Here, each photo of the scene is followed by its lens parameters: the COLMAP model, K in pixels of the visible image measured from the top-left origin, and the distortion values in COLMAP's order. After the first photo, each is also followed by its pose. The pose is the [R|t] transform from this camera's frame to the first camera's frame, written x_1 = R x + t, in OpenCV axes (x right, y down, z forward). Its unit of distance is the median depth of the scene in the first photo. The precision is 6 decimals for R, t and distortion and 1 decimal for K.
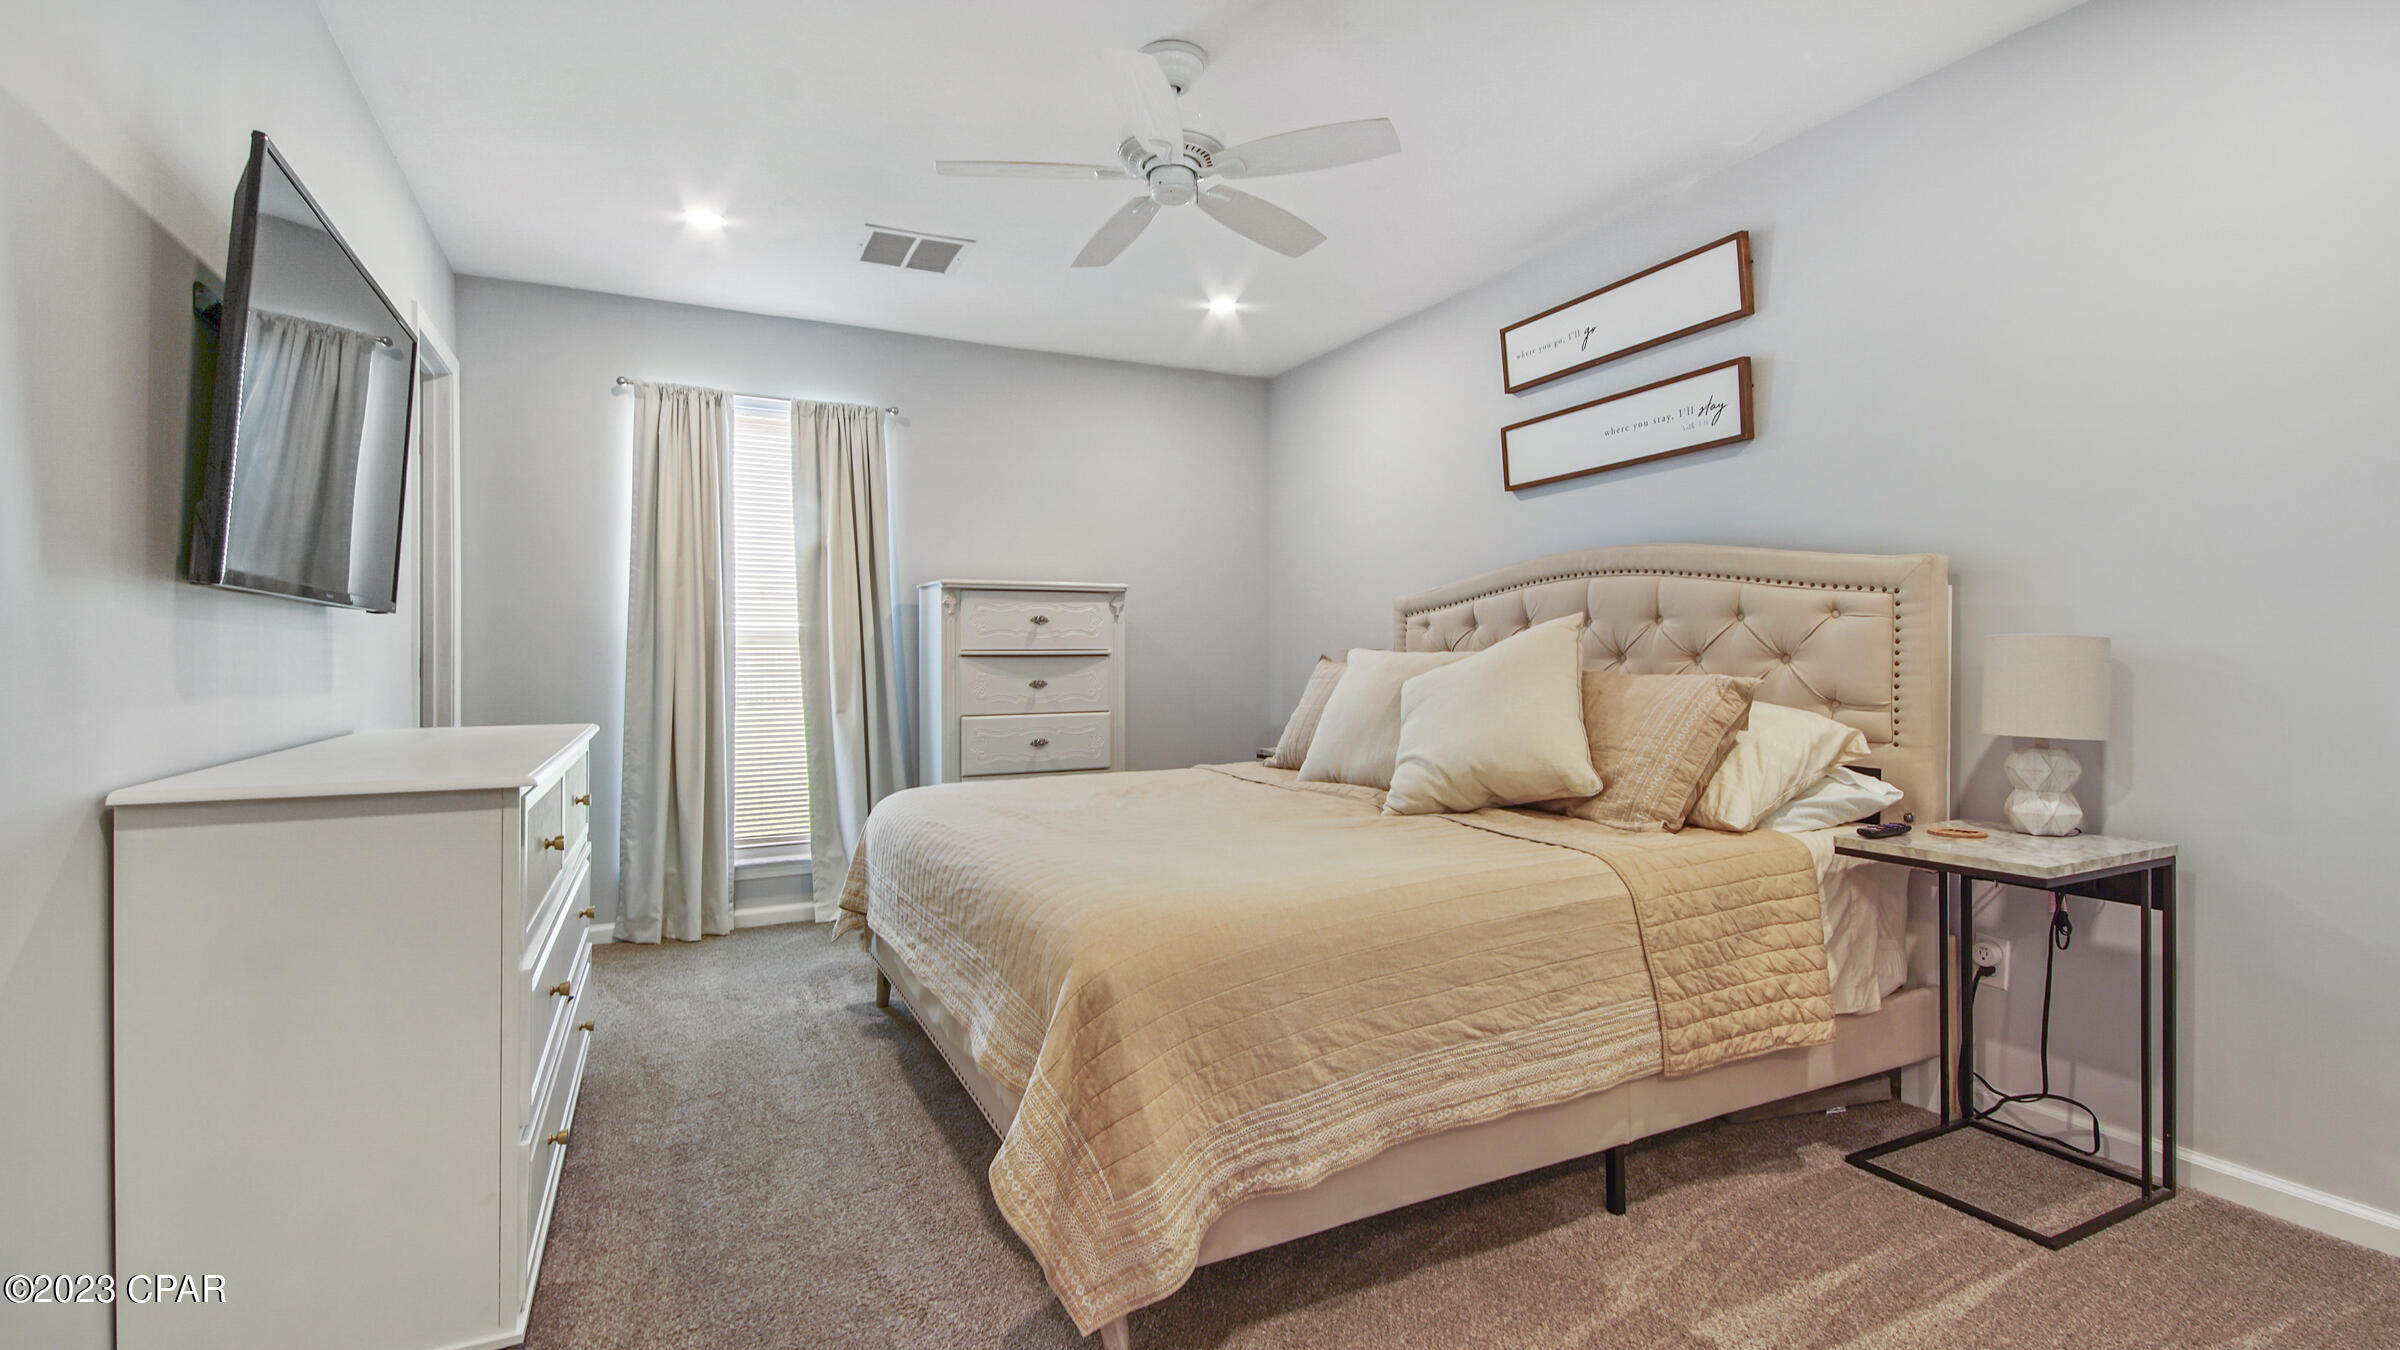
lens RADIAL K [[1092.3, 0, 1200.0], [0, 1092.3, 675.0], [0, 0, 1]] dist [0.030940, -0.018060]
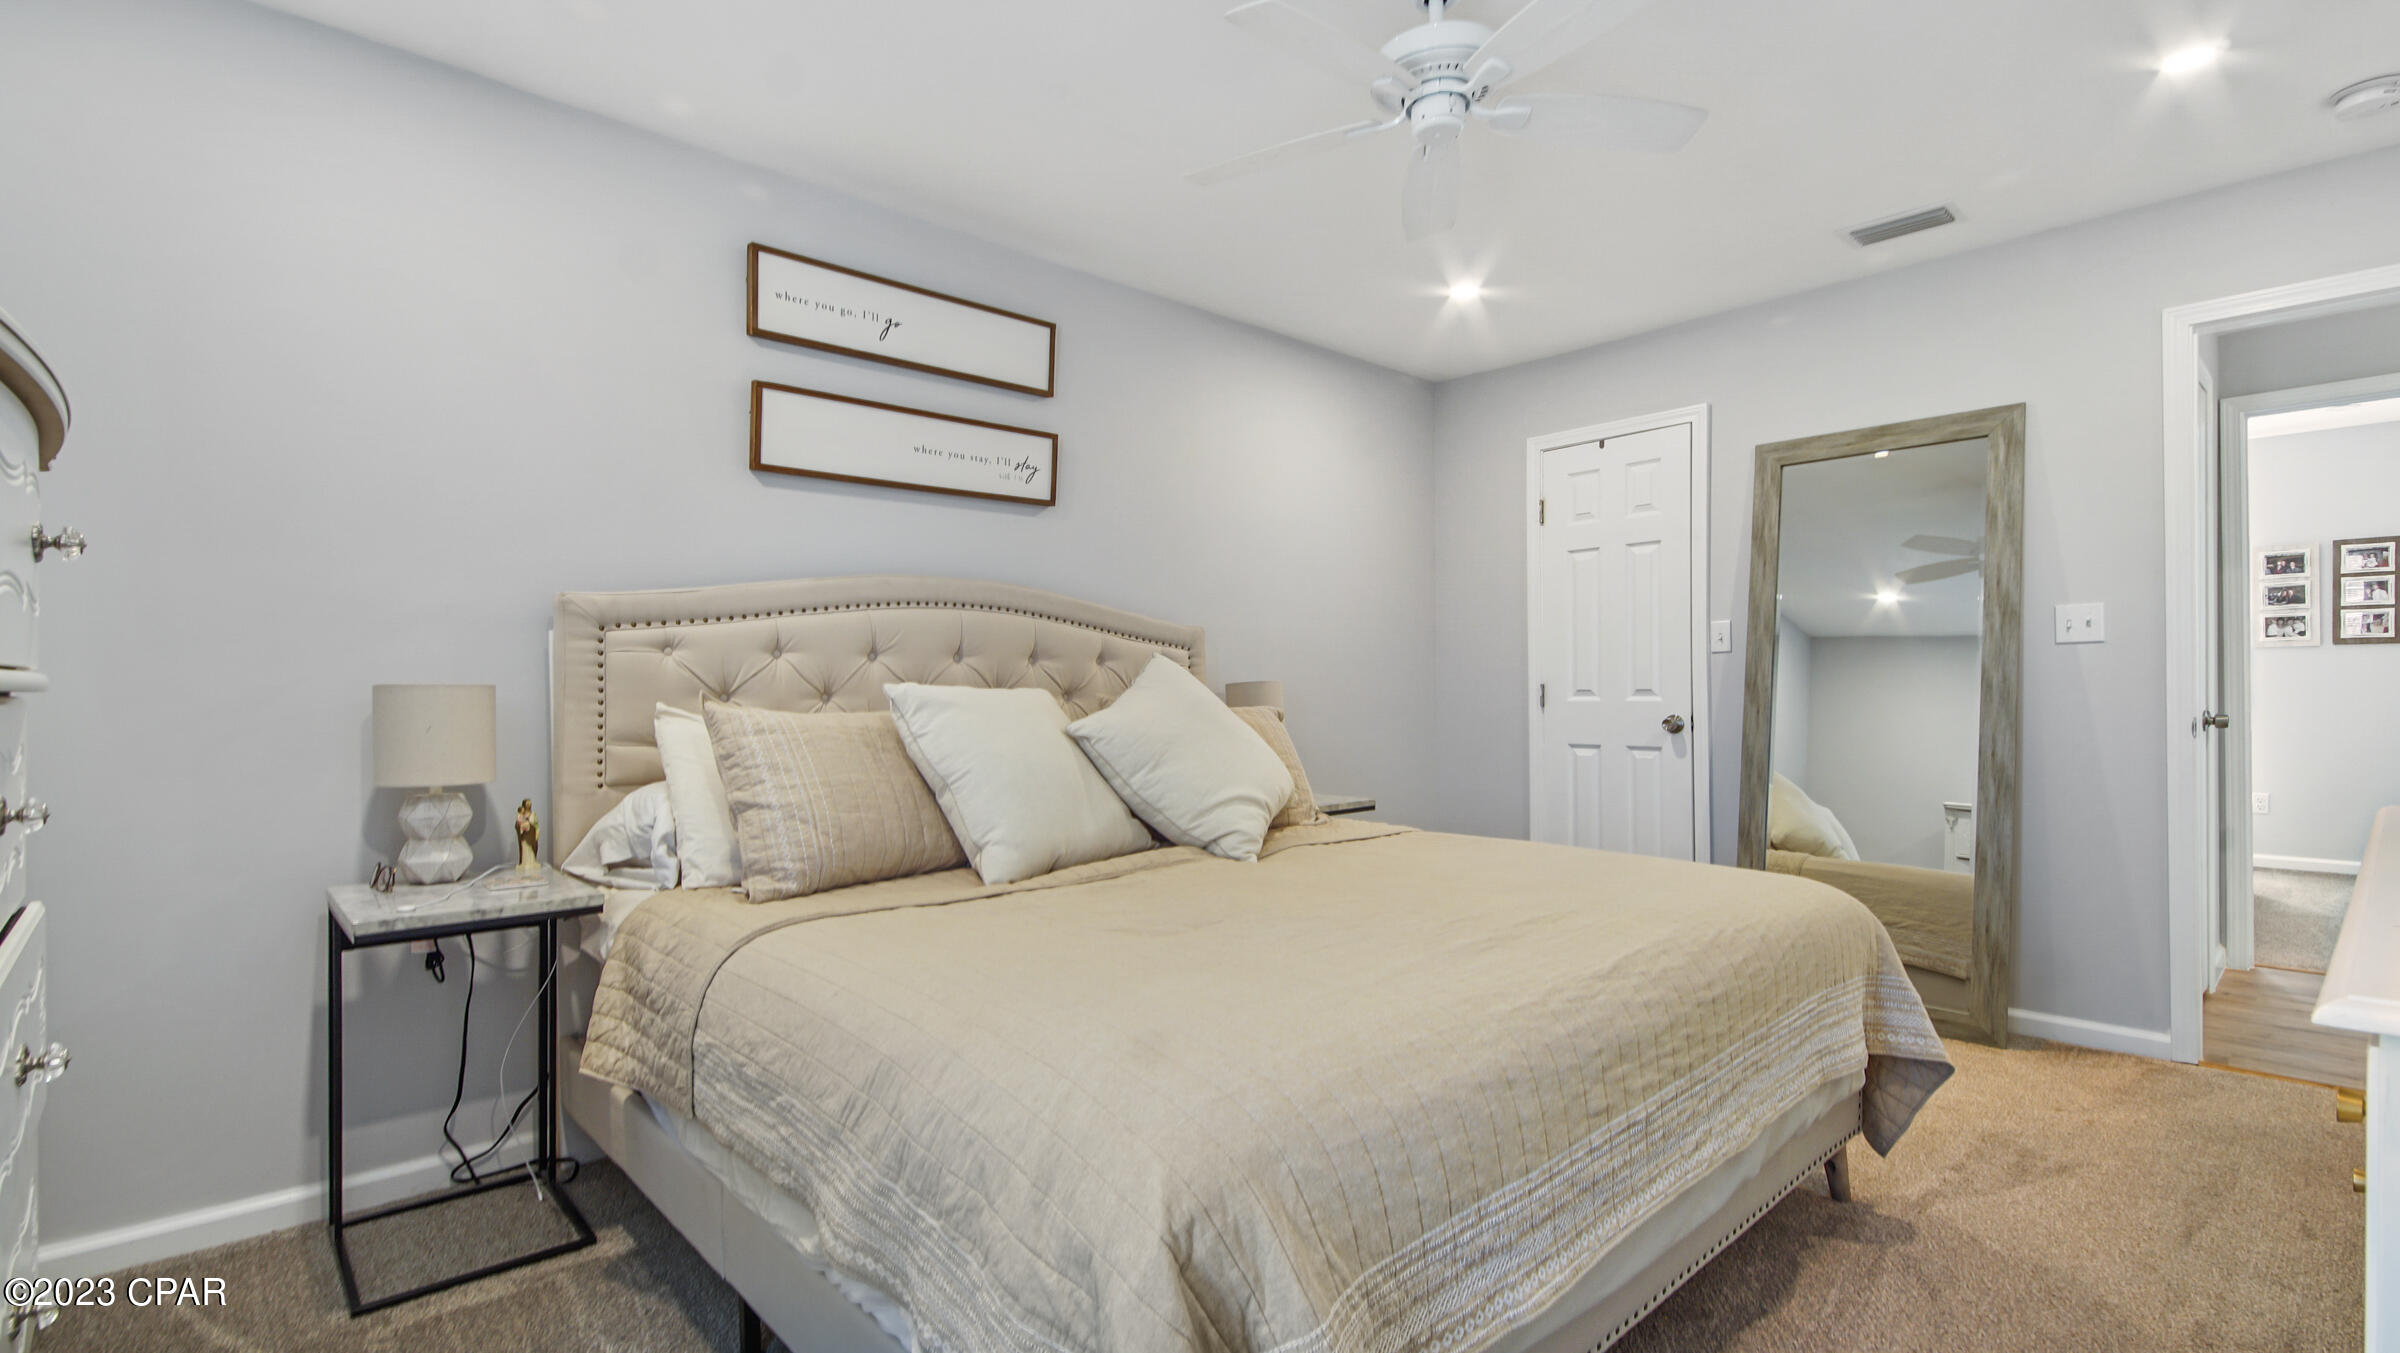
lens RADIAL K [[1092.3, 0, 1200.0], [0, 1092.3, 676.5], [0, 0, 1]] dist [0.030940, -0.018060]
pose [[-0.281651, 0.017413, 0.959359, -0.507789], [0.017669, 0.999760, -0.012959, -0.016227], [-0.959354, 0.013301, -0.281891, 0.946615]]
